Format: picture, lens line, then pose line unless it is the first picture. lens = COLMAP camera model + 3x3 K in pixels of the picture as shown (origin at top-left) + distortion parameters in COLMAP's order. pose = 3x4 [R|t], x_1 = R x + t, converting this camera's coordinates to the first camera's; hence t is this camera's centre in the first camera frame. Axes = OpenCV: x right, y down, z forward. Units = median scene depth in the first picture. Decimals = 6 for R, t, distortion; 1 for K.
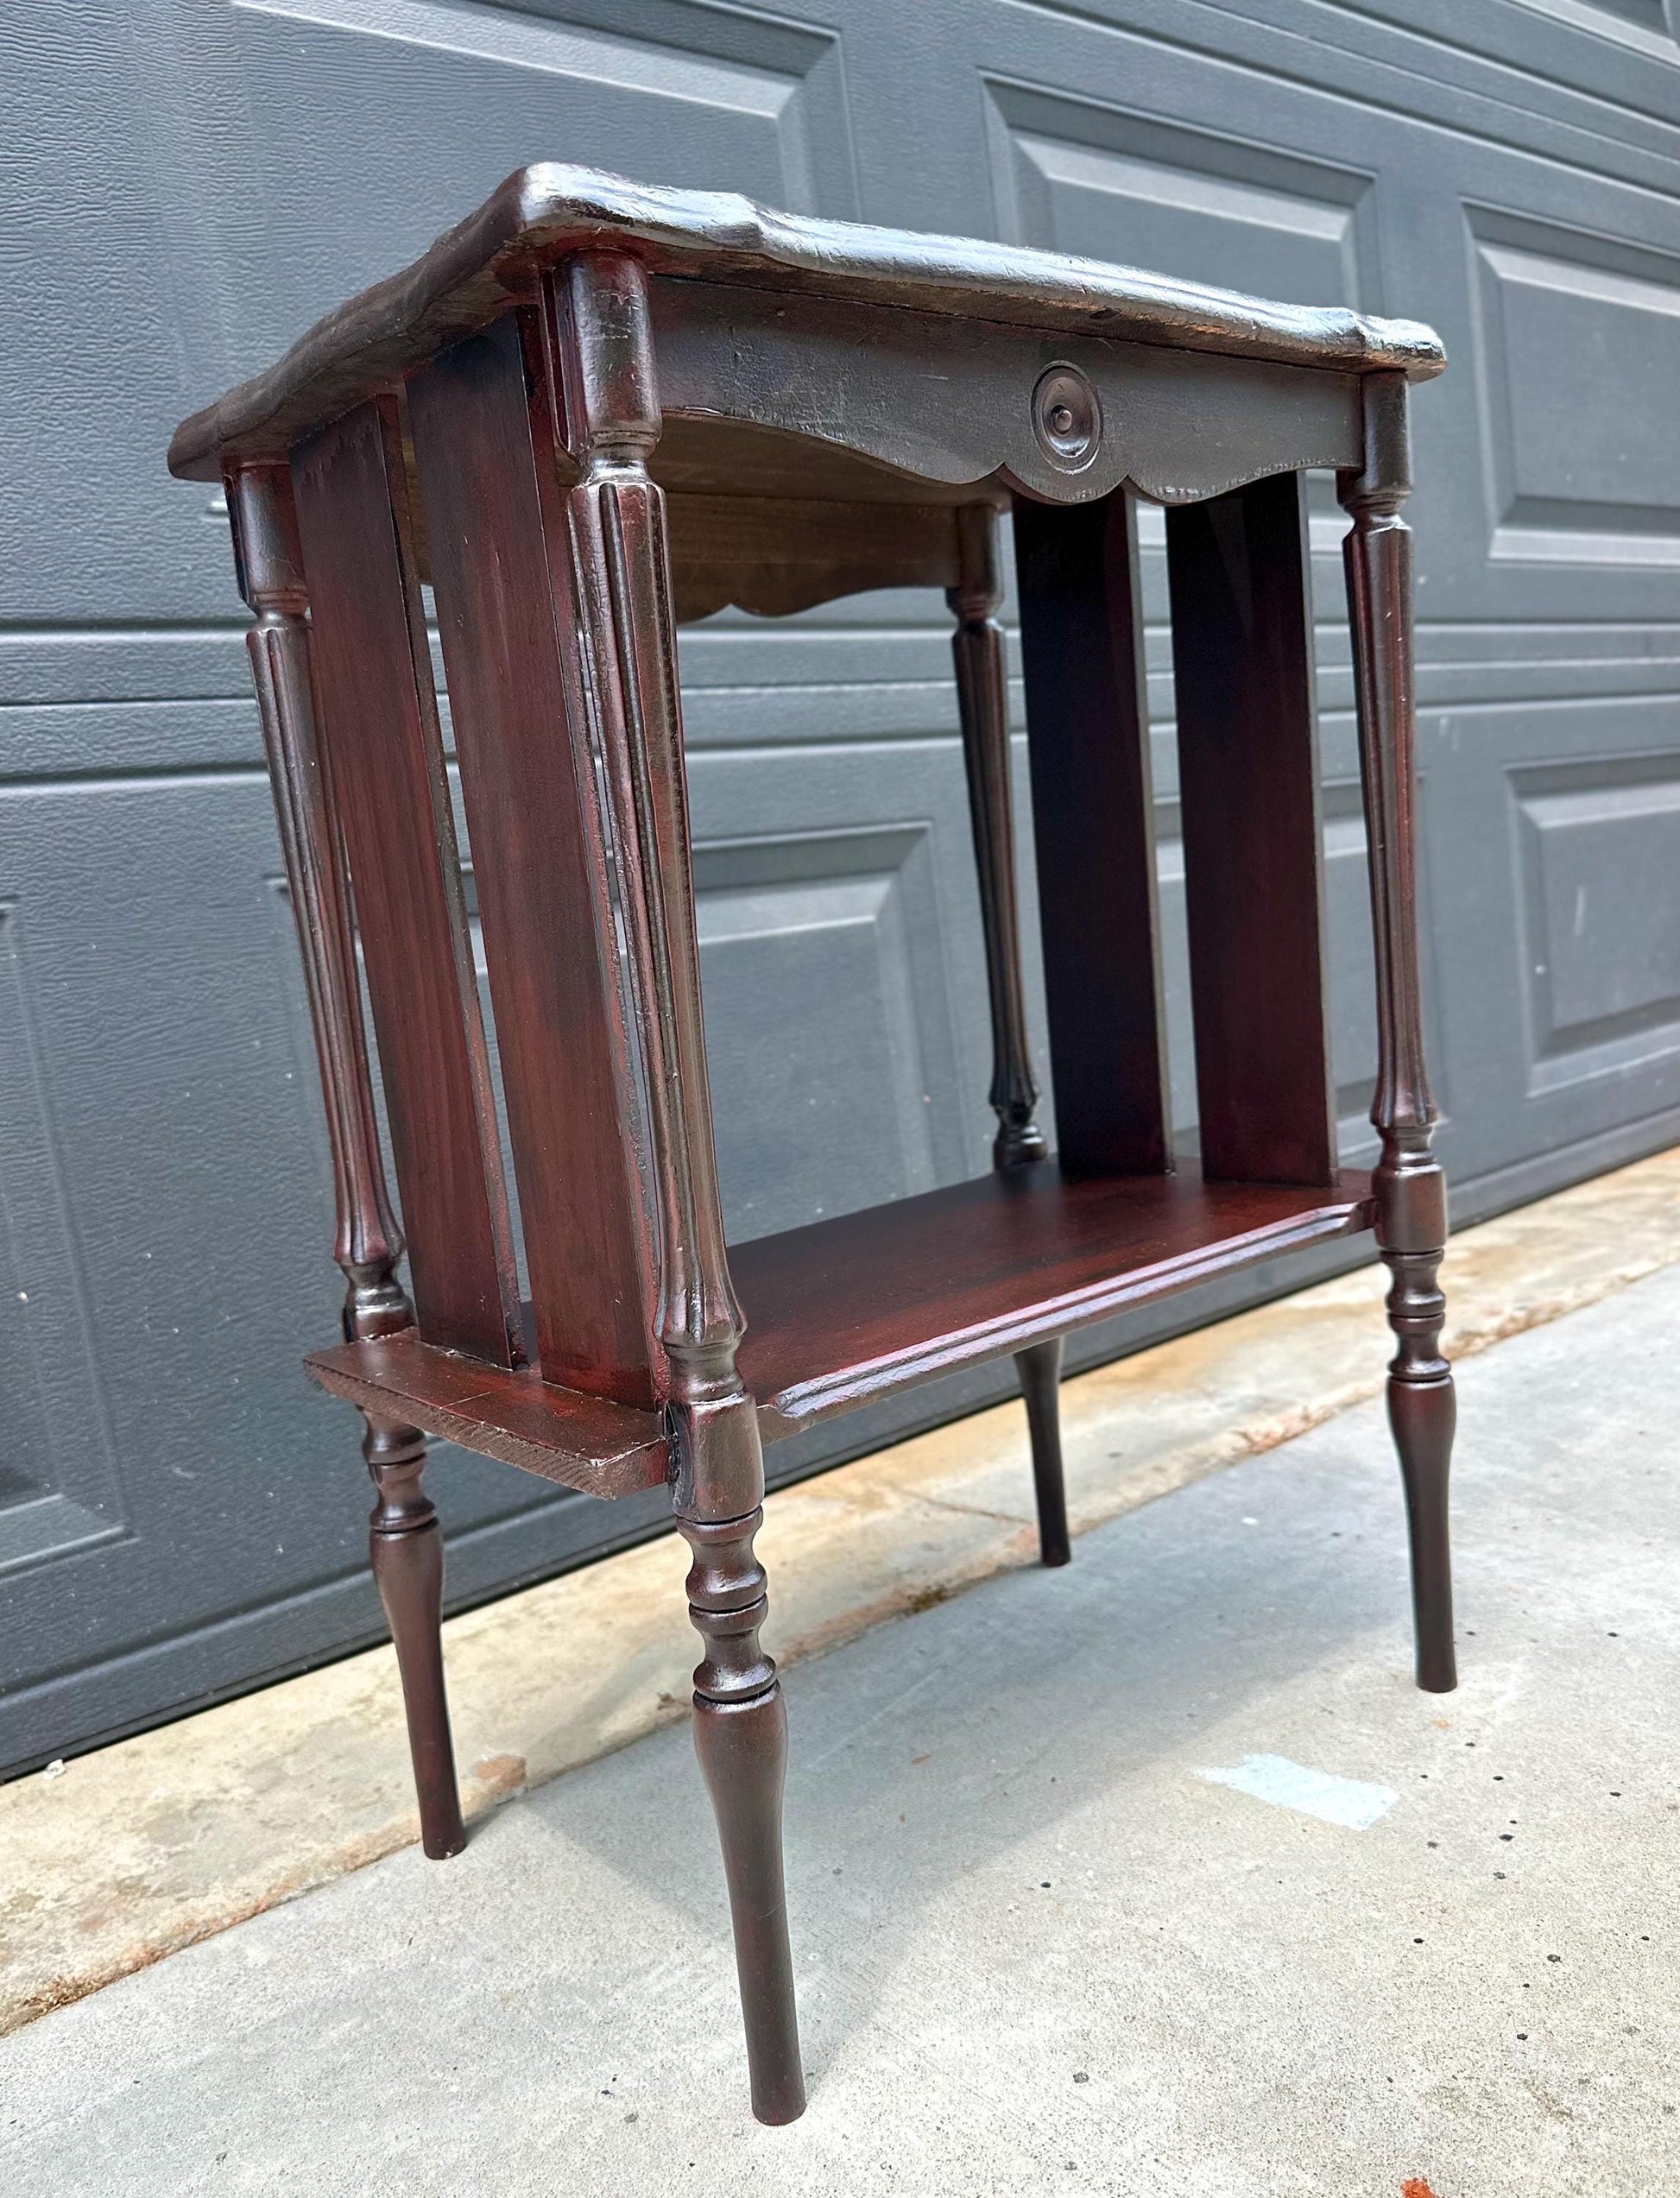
lens RADIAL K [[1751.5, 0, 808.4], [0, 1751.5, 1159.4], [0, 0, 1]] dist [0.064580, -0.114087]
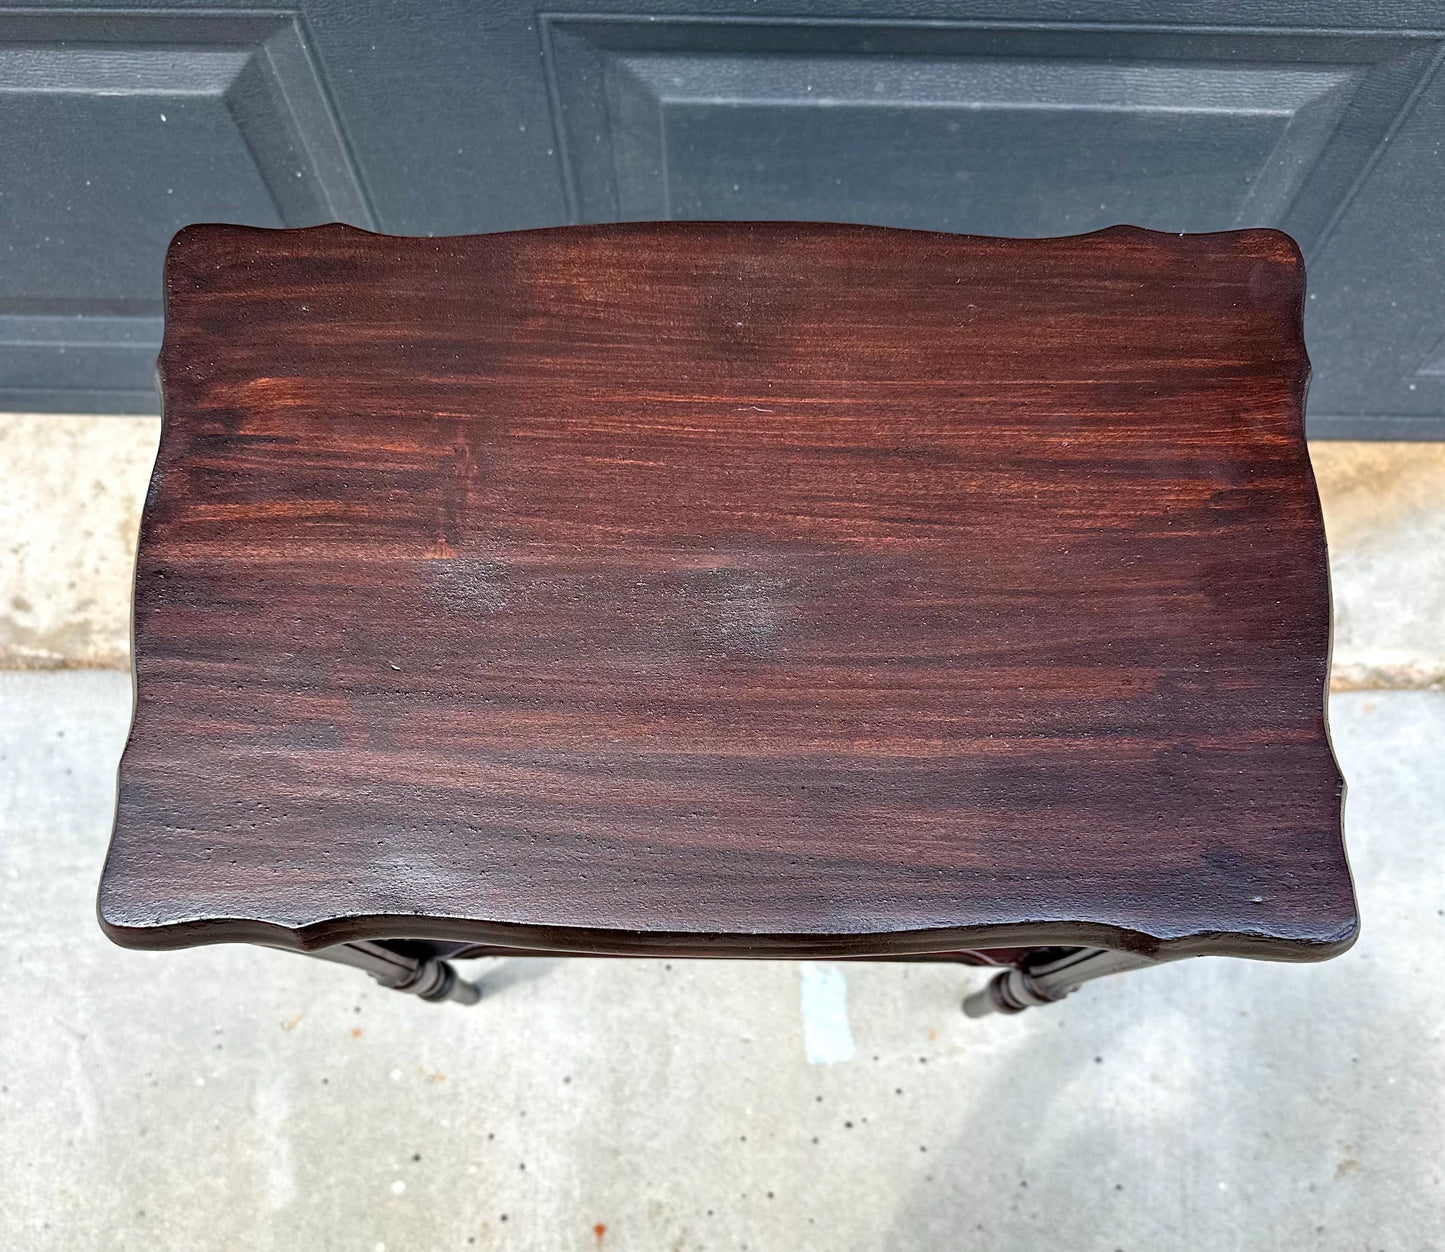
lens RADIAL K [[1399.8, 0, 711.6], [0, 1399.8, 817.5], [0, 0, 1]] dist [0.020815, 0.000000]
pose [[0.762538, 0.646026, -0.034430, 0.095916], [-0.176047, 0.258420, 0.949856, -0.907678], [0.622529, -0.718240, 0.310786, 0.547943]]
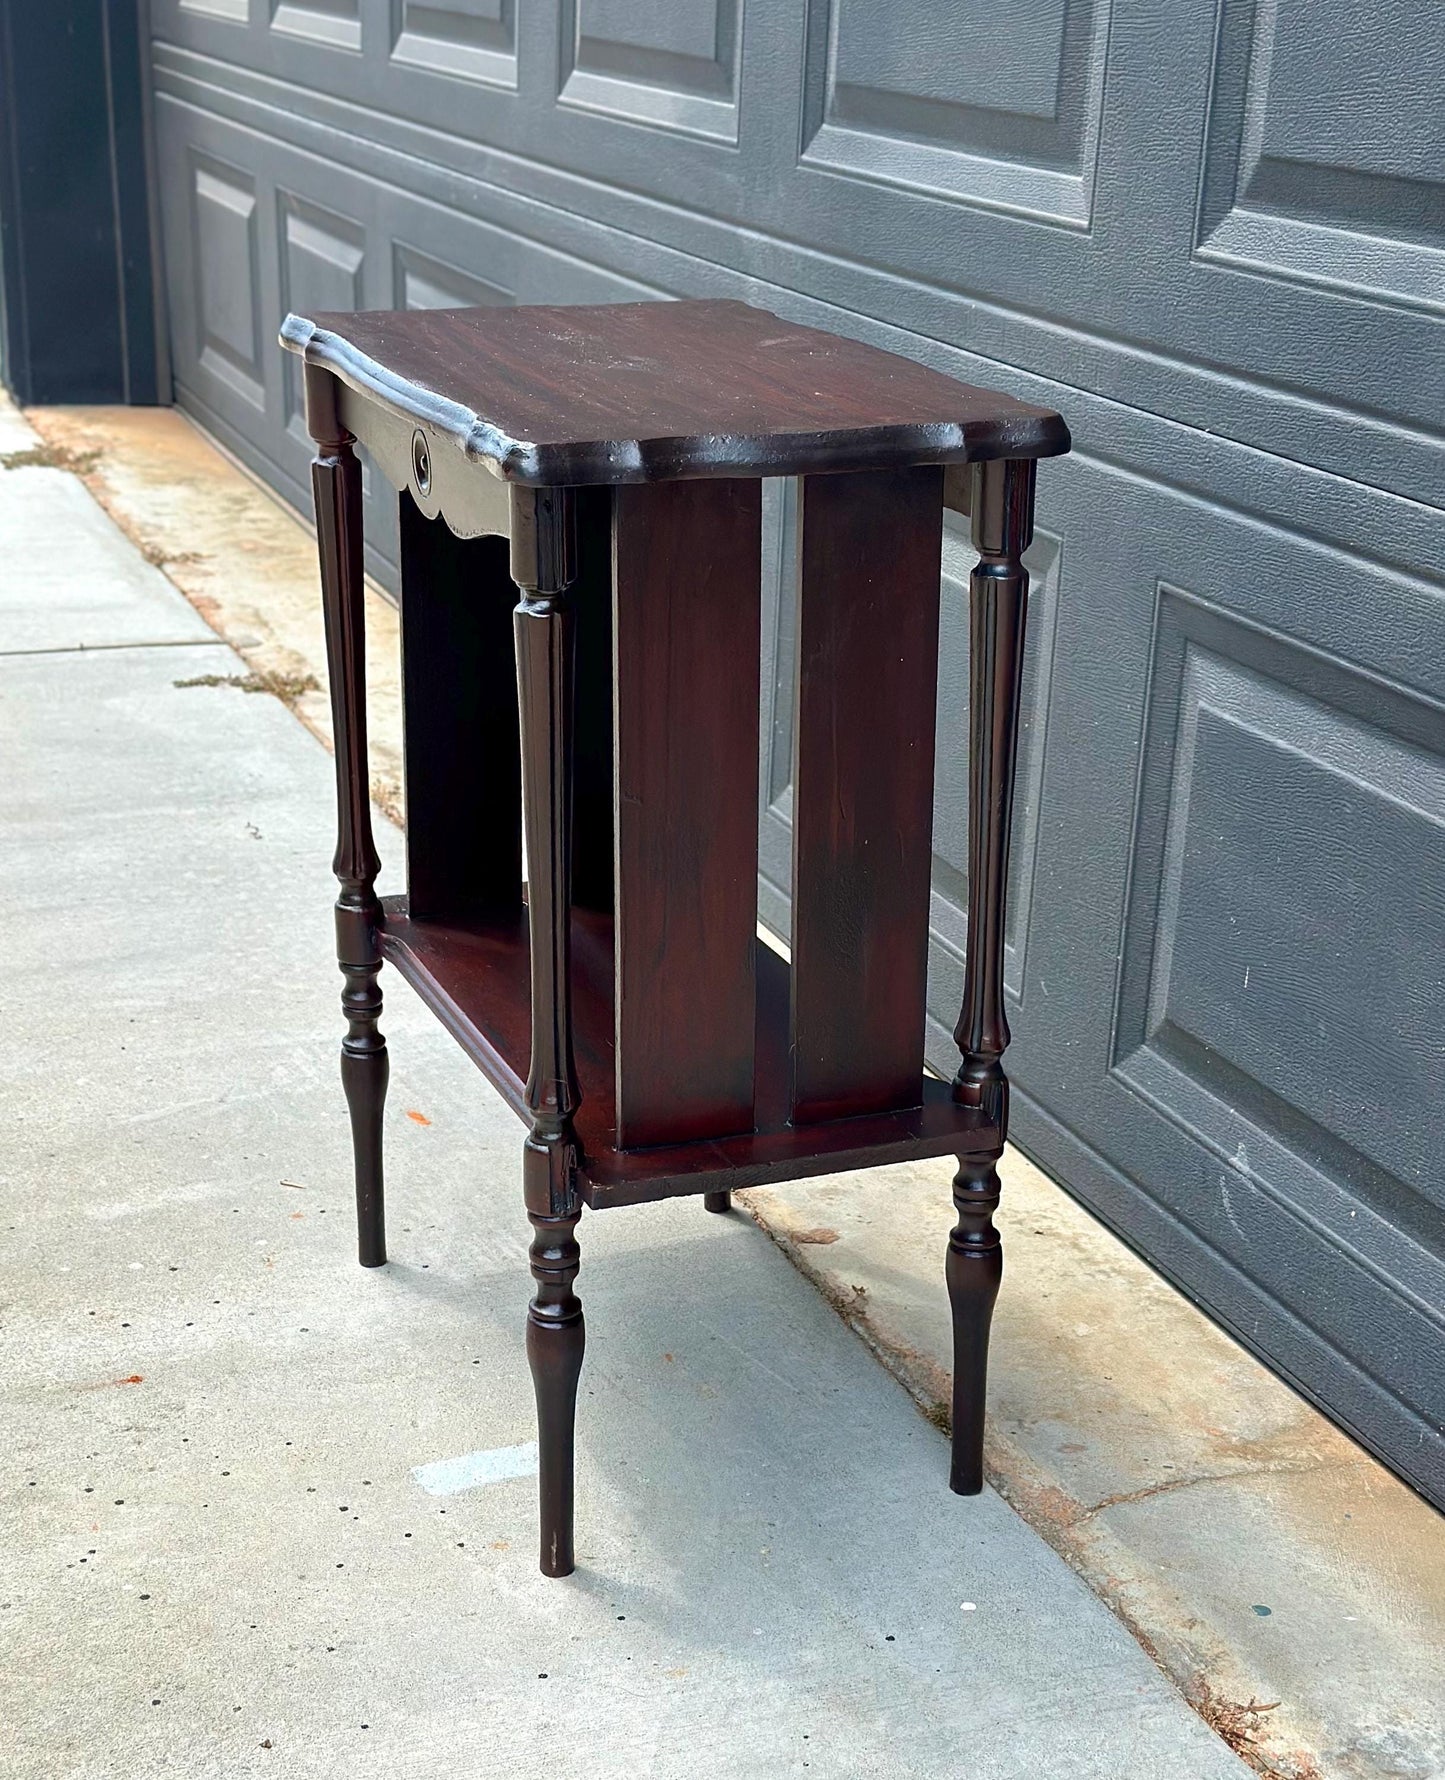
lens RADIAL K [[2894.3, 0, 743.5], [0, 2894.3, 1012.8], [0, 0, 1]] dist [0.136245, 0.000000]
pose [[-0.299139, 0.438597, -0.847436, 1.677490], [-0.136083, 0.859416, 0.492834, -0.908254], [0.944456, 0.262747, -0.197400, 1.334538]]
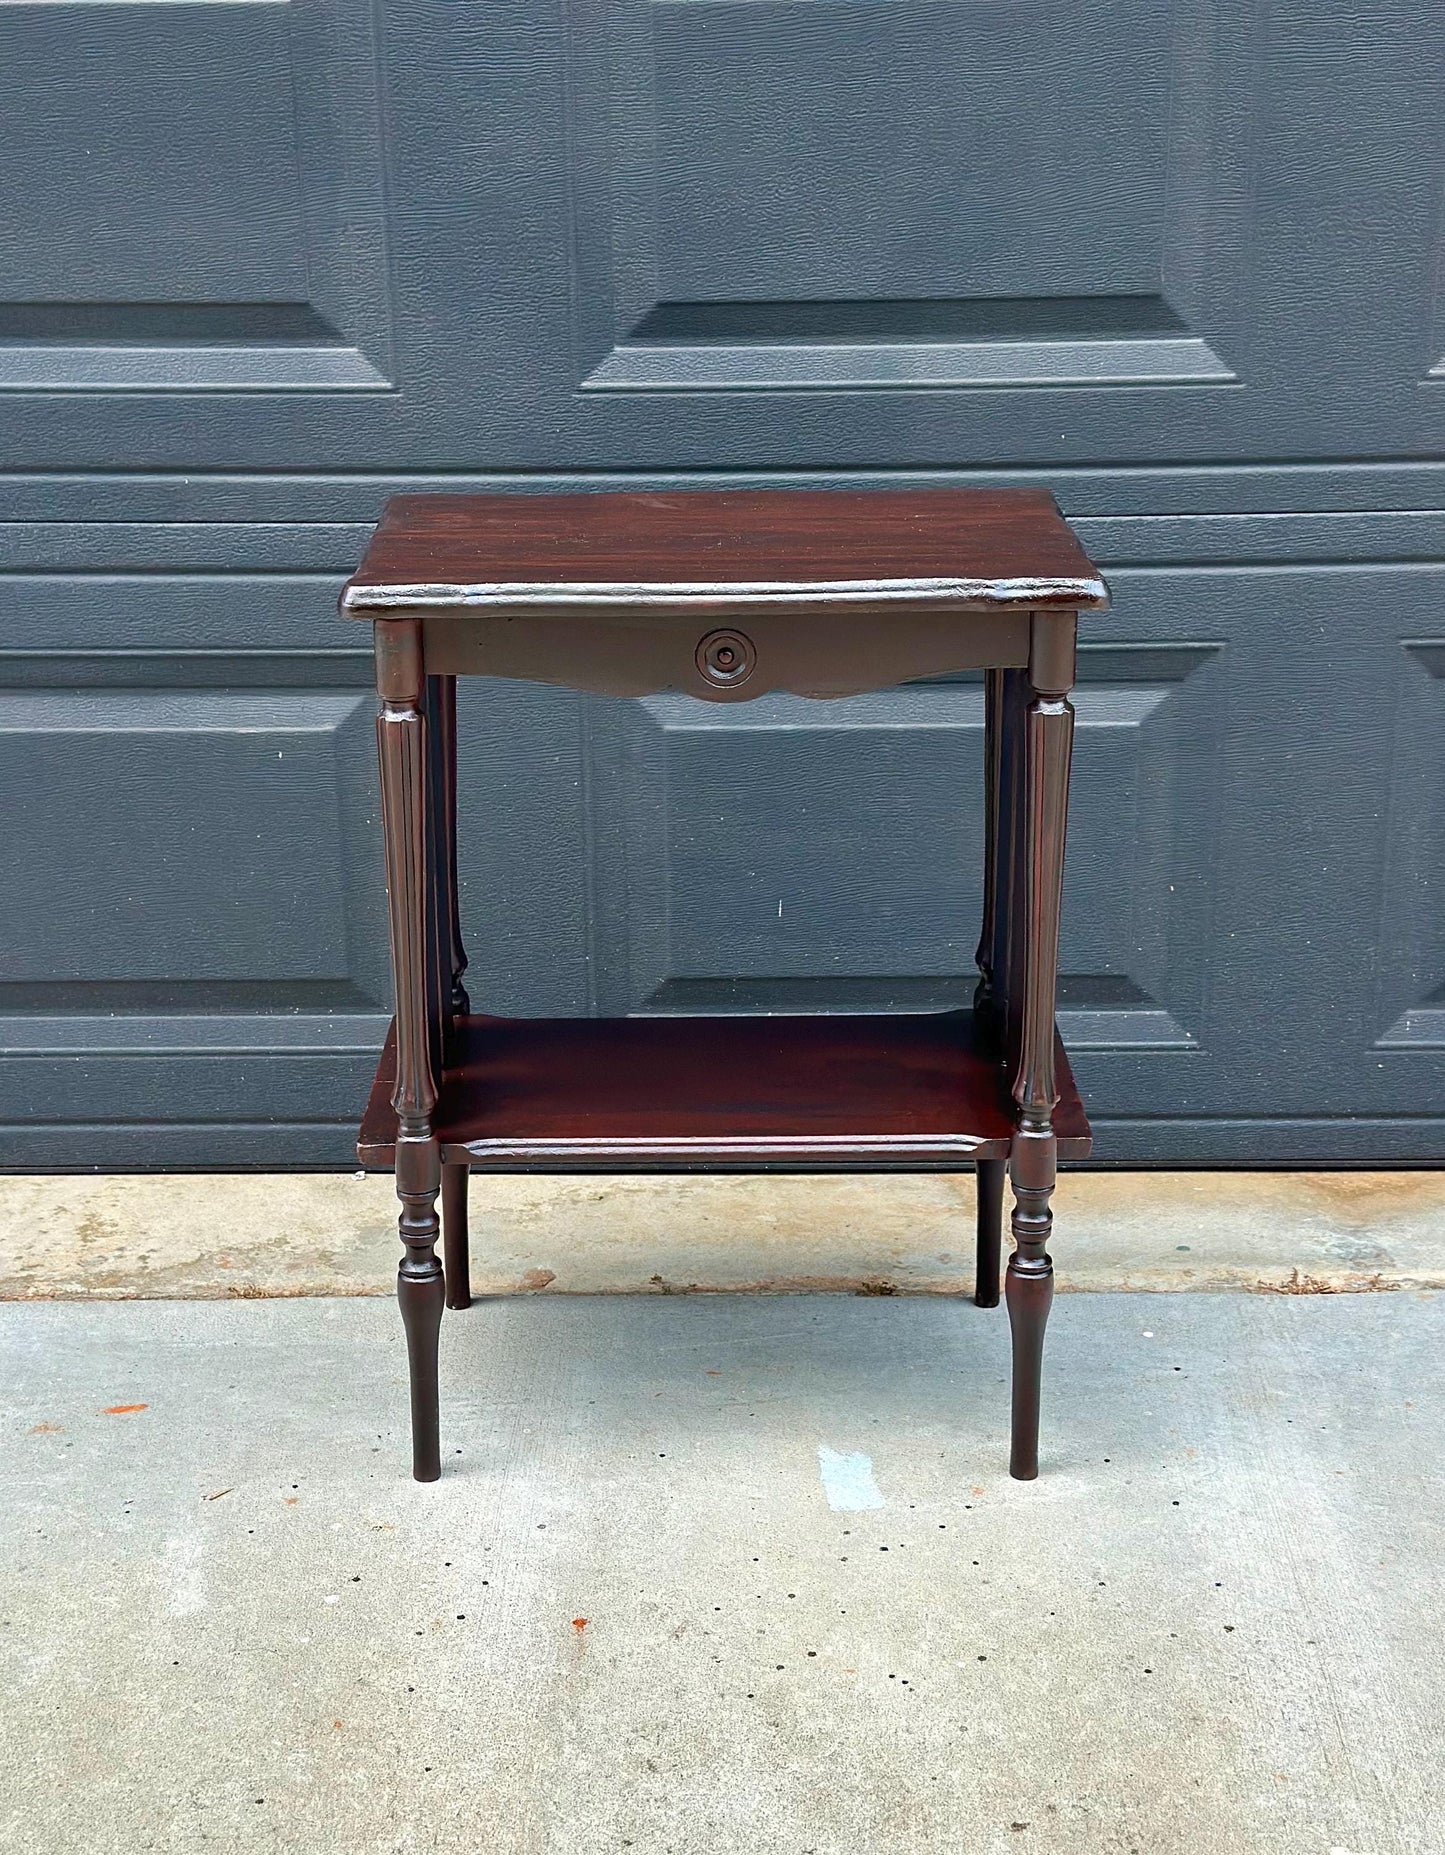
lens RADIAL K [[2770.6, 0, 694.6], [0, 2770.6, 986.3], [0, 0, 1]] dist [0.151890, 0.000000]
pose [[0.770749, 0.317779, -0.552234, 1.204628], [-0.173424, 0.938650, 0.298093, -0.652620], [0.613082, -0.133984, 0.778575, -0.796622]]
